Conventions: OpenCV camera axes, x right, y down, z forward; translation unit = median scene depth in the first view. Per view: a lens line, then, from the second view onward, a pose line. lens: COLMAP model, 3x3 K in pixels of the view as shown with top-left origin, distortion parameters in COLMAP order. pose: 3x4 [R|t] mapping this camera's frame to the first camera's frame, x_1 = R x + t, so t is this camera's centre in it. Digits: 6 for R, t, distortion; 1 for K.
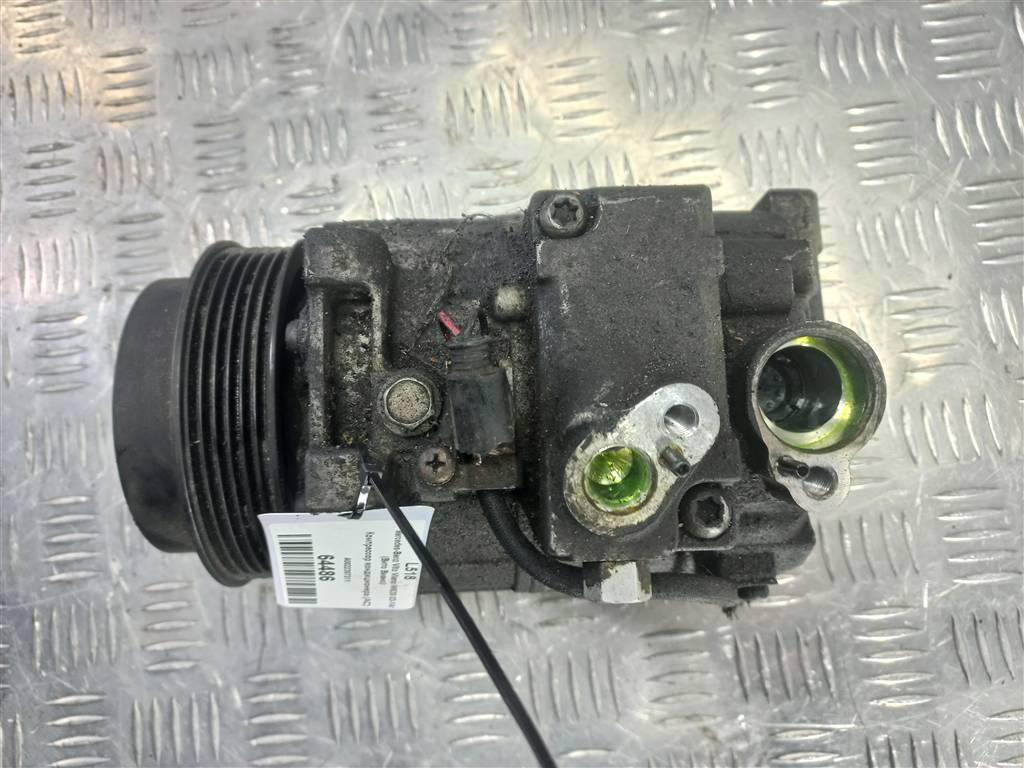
lens RADIAL K [[750.4, 0, 515.4], [0, 750.4, 396.8], [0, 0, 1]] dist [0.007113, 0.001643]
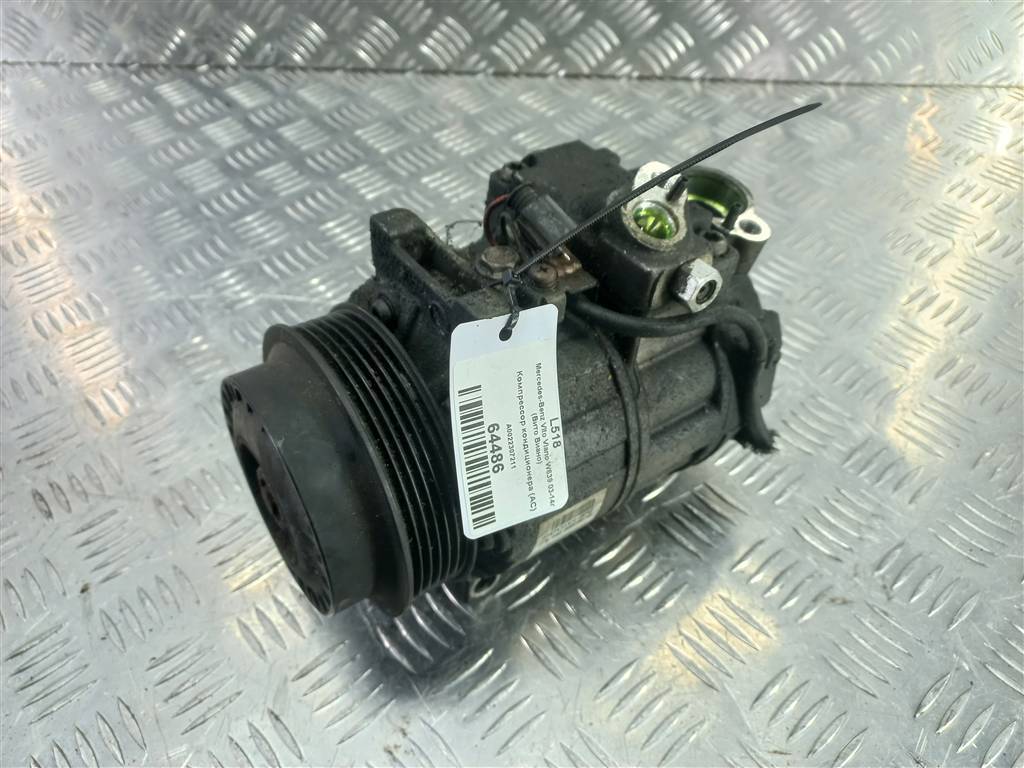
lens RADIAL K [[766.3, 0, 514.0], [0, 766.3, 394.8], [0, 0, 1]] dist [-0.035973, 0.064059]
pose [[0.834548, -0.365203, 0.412499, -0.677245], [0.538316, 0.699863, -0.469476, 0.731269], [-0.117238, 0.613856, 0.780664, 0.052983]]
